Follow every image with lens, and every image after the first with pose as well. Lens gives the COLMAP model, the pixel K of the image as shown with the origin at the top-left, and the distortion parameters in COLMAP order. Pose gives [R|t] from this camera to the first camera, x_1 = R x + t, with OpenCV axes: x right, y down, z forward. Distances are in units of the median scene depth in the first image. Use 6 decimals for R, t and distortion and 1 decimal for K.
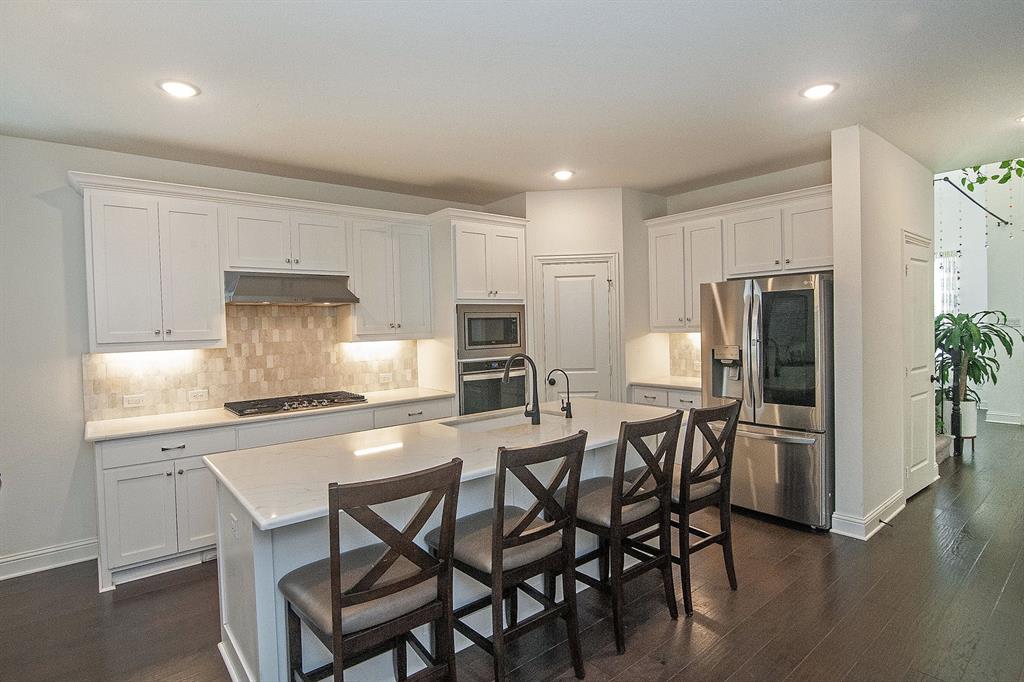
lens RADIAL K [[517.9, 0, 501.4], [0, 517.9, 339.8], [0, 0, 1]] dist [-0.006534, -0.000869]
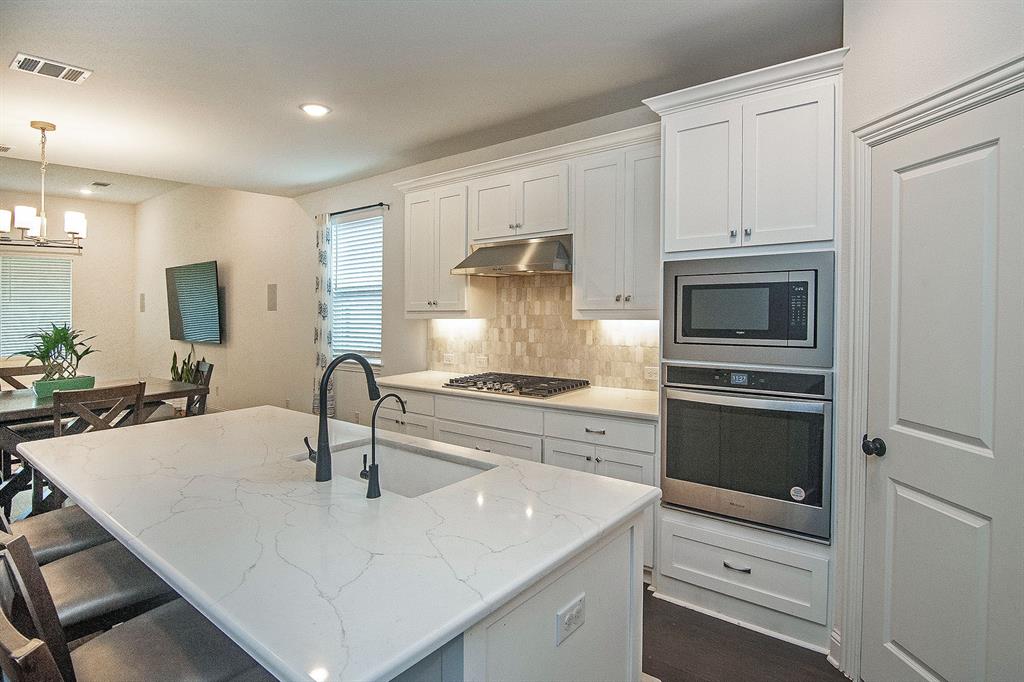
lens RADIAL K [[534.7, 0, 514.1], [0, 534.7, 309.2], [0, 0, 1]] dist [-0.003795, -0.000512]
pose [[0.239670, 0.031721, -0.970336, 0.461710], [-0.016644, 0.999453, 0.028562, -0.031574], [0.970712, 0.009305, 0.240067, 0.713191]]
